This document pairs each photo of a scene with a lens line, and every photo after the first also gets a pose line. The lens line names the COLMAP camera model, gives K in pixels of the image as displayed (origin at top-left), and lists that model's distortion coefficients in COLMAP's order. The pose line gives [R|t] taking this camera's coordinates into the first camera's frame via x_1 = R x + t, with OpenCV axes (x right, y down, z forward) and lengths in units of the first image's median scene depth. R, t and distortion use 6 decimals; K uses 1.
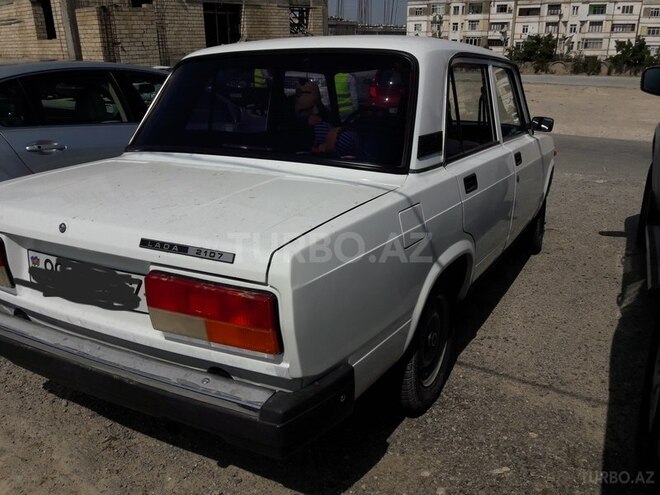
lens RADIAL K [[581.0, 0, 330.0], [0, 581.0, 247.5], [0, 0, 1]] dist [0.085217, -0.173417]
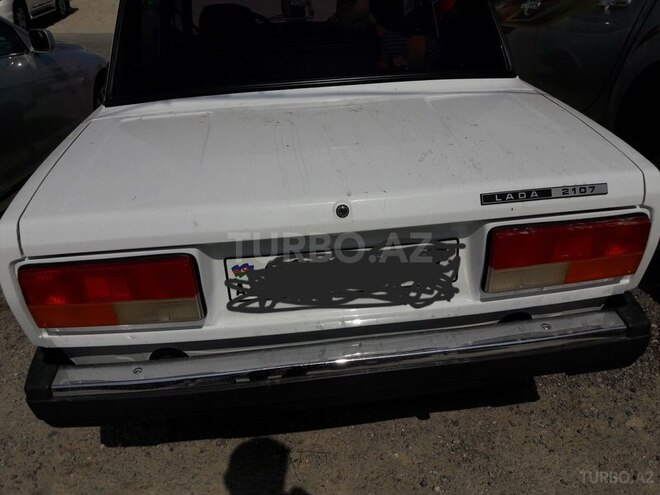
lens RADIAL K [[581.0, 0, 330.0], [0, 581.0, 247.5], [0, 0, 1]] dist [0.085217, -0.173417]
pose [[0.809346, -0.288986, 0.511318, -0.774206], [0.203752, 0.954661, 0.217043, -0.138056], [-0.550857, -0.071481, 0.831533, 0.347086]]
